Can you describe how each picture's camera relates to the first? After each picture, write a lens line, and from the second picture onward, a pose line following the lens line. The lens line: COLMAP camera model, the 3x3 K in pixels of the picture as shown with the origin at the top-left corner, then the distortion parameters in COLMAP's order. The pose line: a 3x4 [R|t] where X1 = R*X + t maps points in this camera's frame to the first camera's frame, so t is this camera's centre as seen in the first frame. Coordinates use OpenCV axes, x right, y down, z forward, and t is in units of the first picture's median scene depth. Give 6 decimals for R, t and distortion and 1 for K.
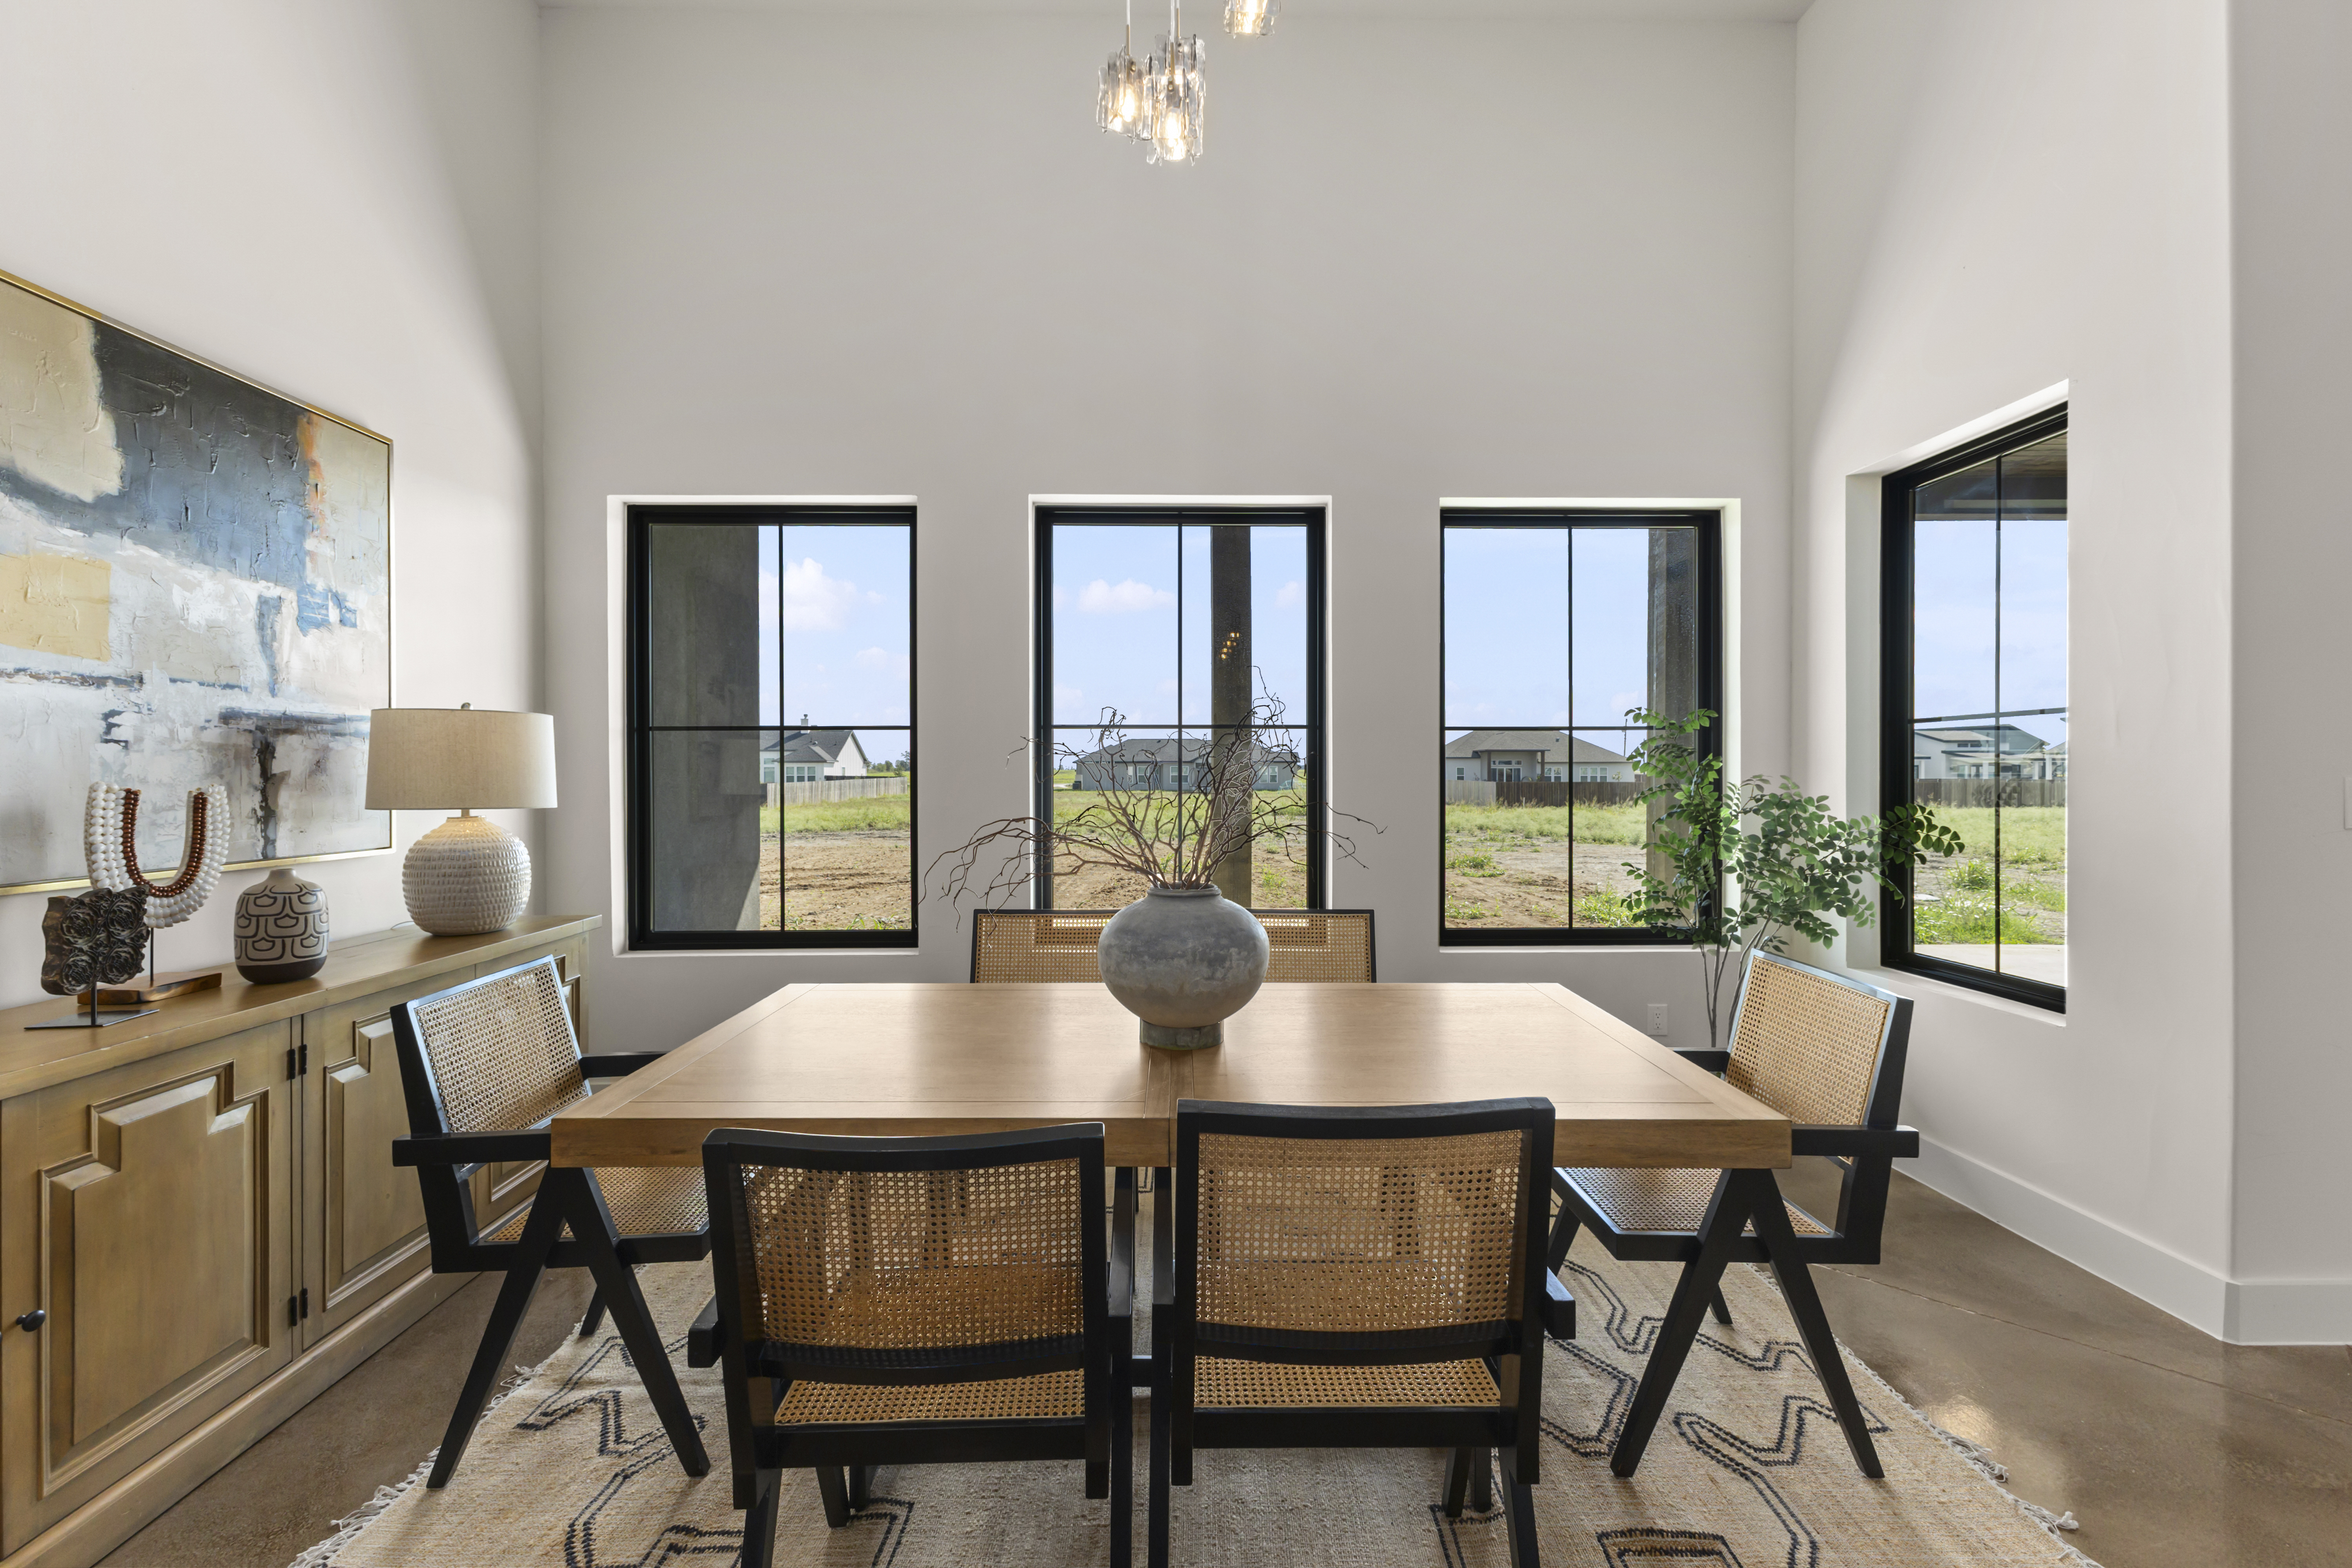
lens RADIAL K [[1020.4, 0, 1179.4], [0, 1020.4, 770.2], [0, 0, 1]] dist [0.018769, -0.007064]
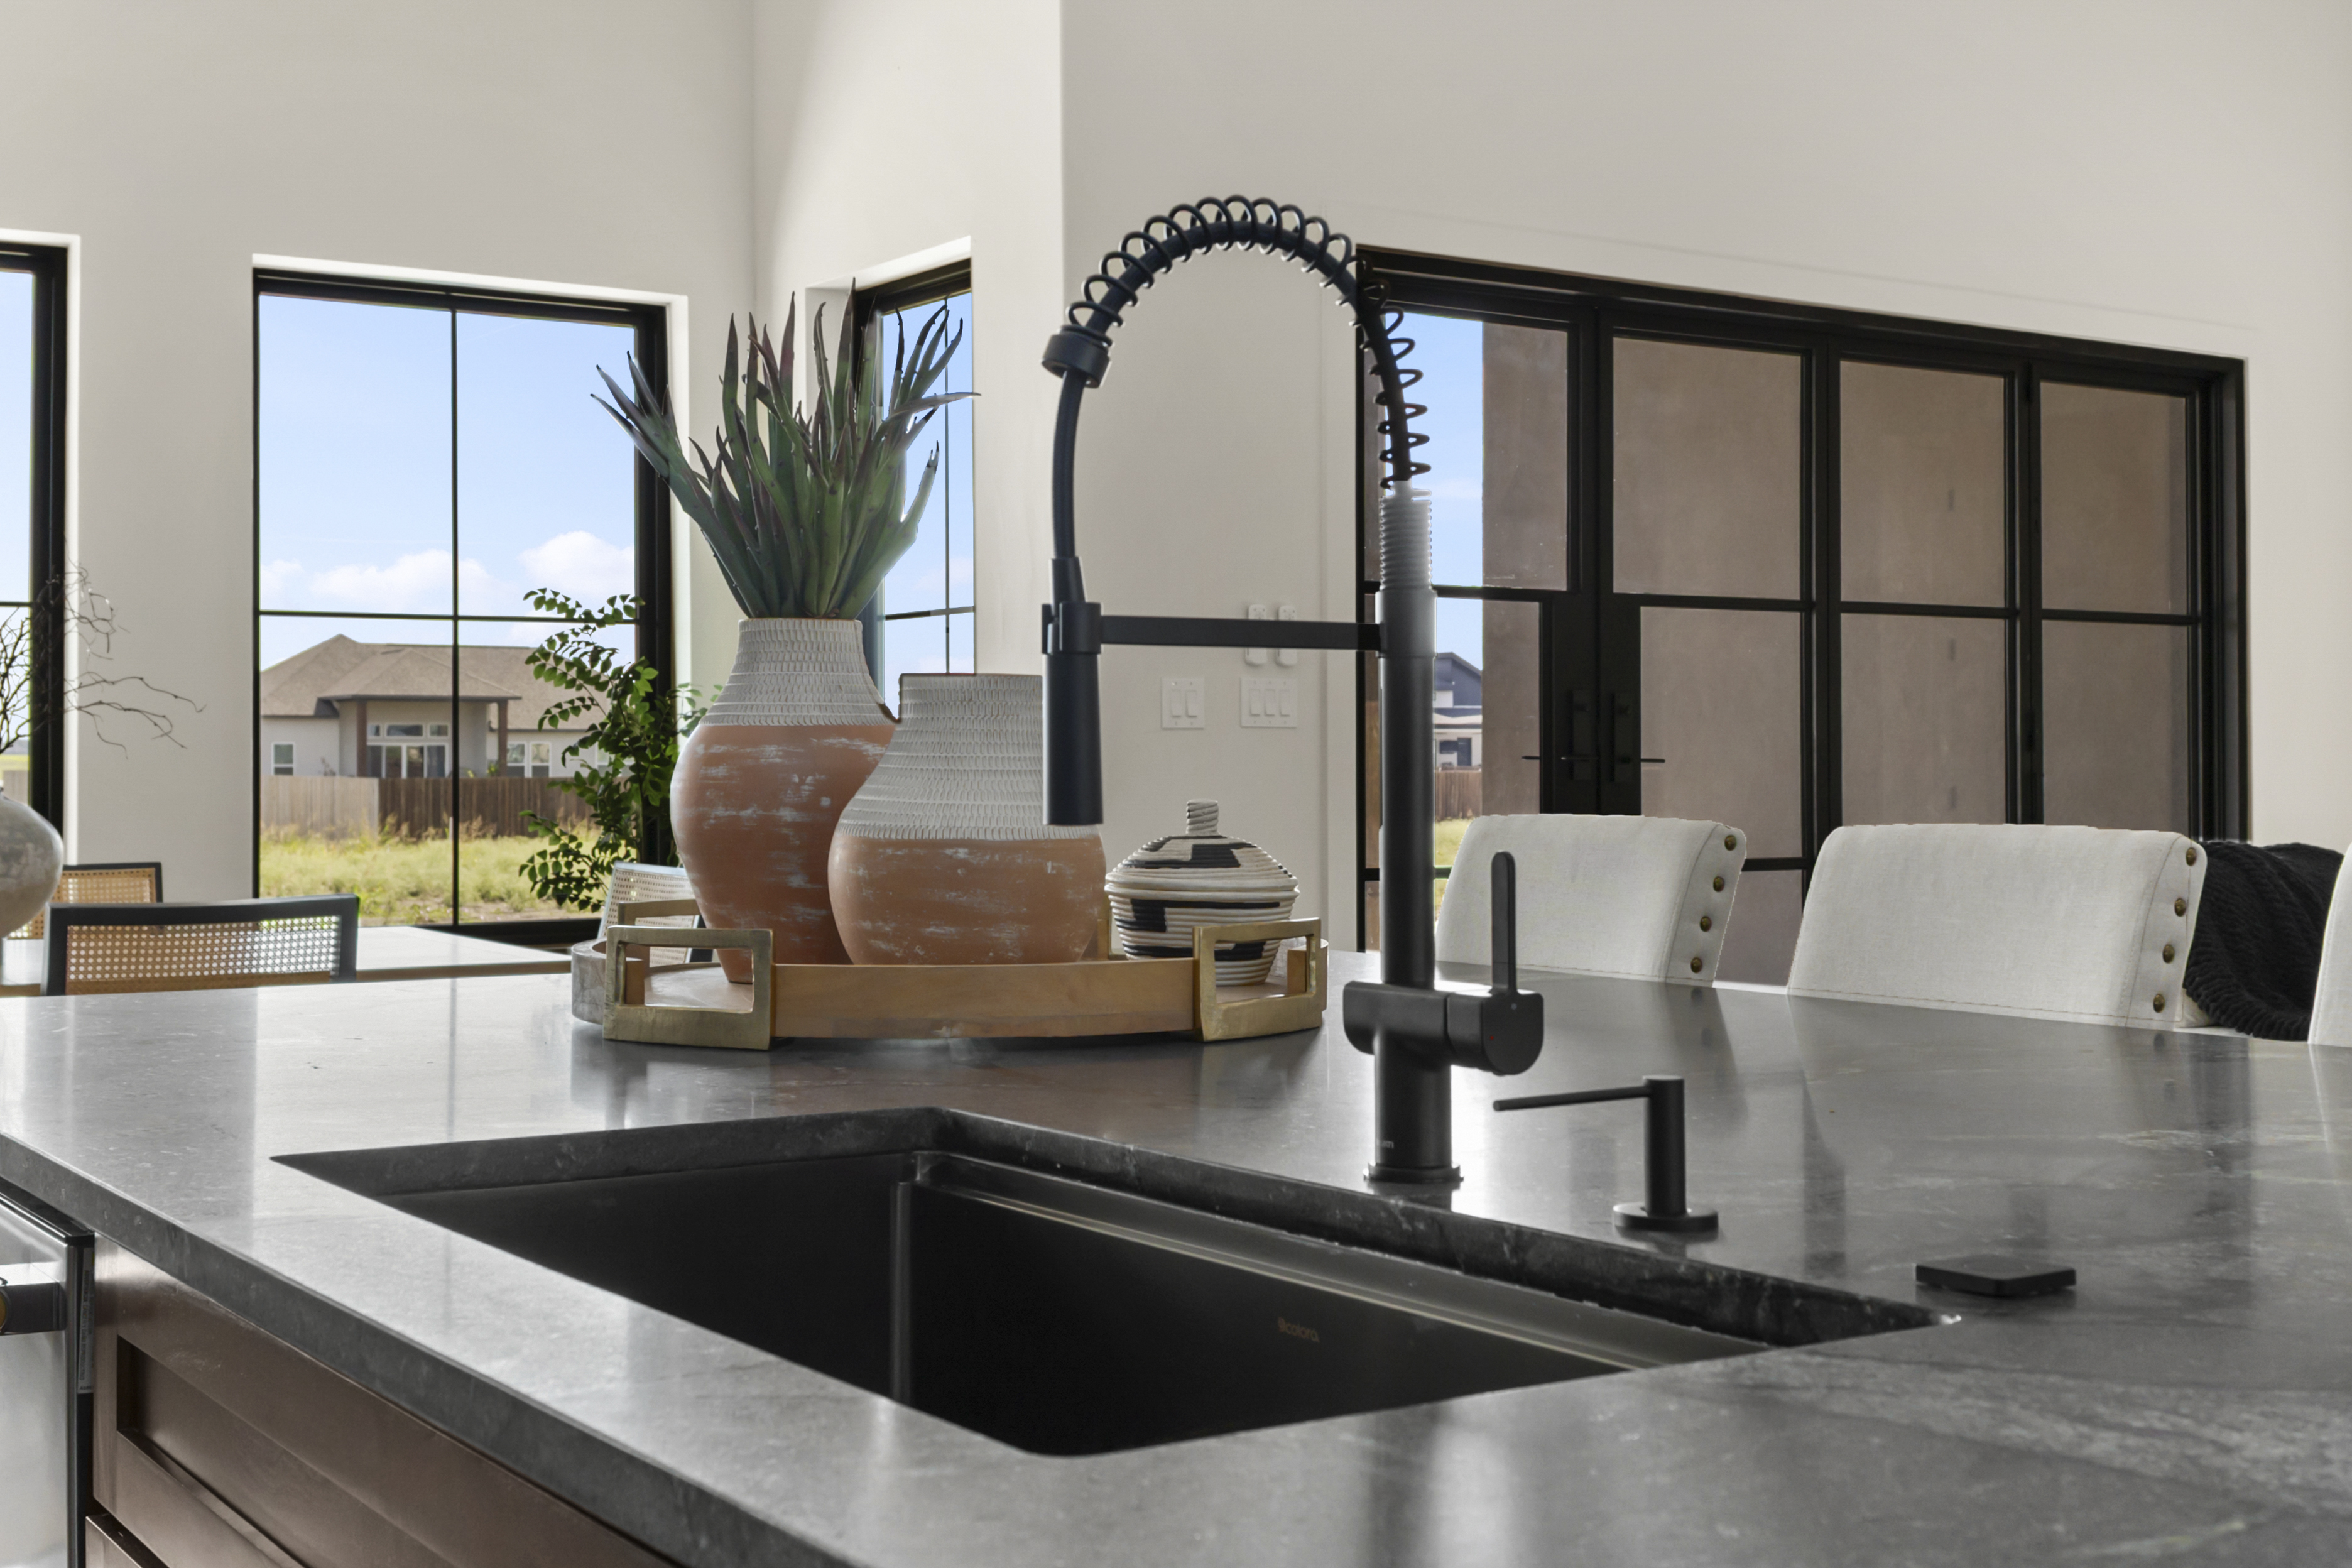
lens RADIAL K [[2843.2, 0, 1175.9], [0, 2843.2, 702.8], [0, 0, 1]] dist [0.133903, -0.481963]
pose [[0.841768, 0.005682, 0.539810, -0.359035], [0.004243, 0.999844, -0.017141, 0.076875], [-0.539823, 0.016719, 0.841613, -1.298988]]
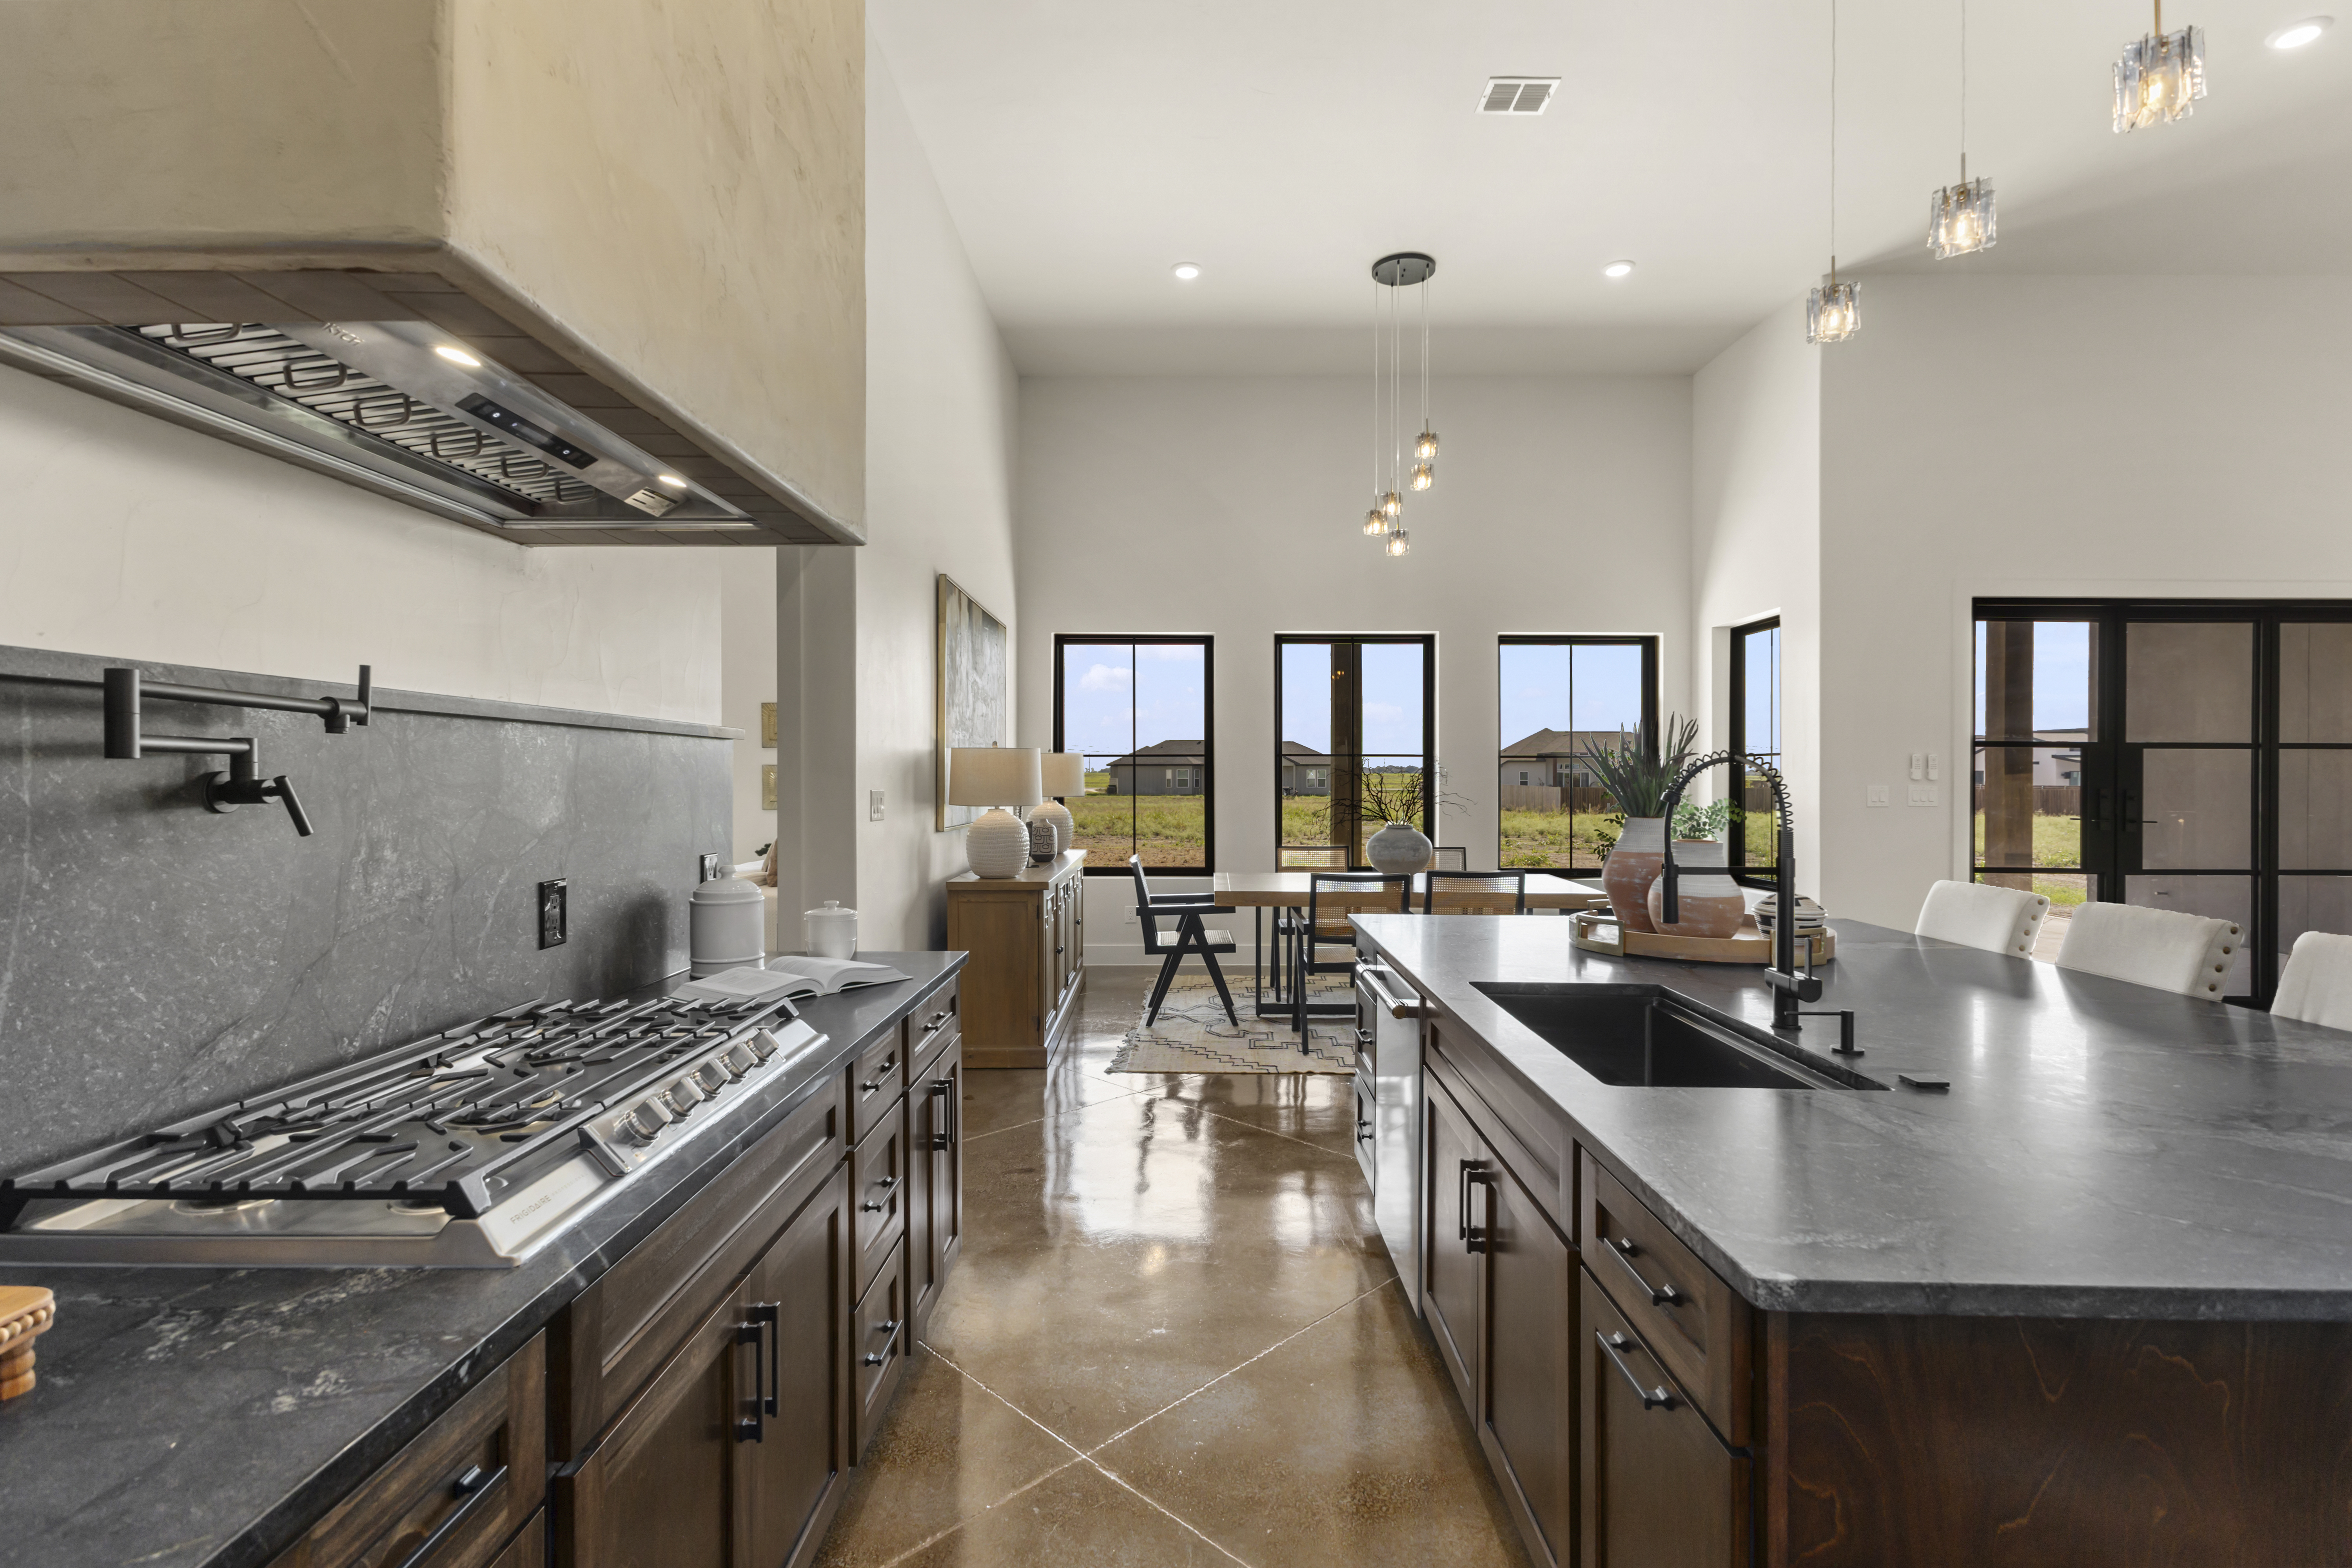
lens RADIAL K [[1124.8, 0, 1165.8], [0, 1124.8, 757.6], [0, 0, 1]] dist [0.000230, 0.000670]
pose [[0.999166, 0.002670, -0.040741, -0.410750], [-0.003233, 0.999900, -0.013752, -0.015621], [0.040701, 0.013872, 0.999075, -1.653339]]
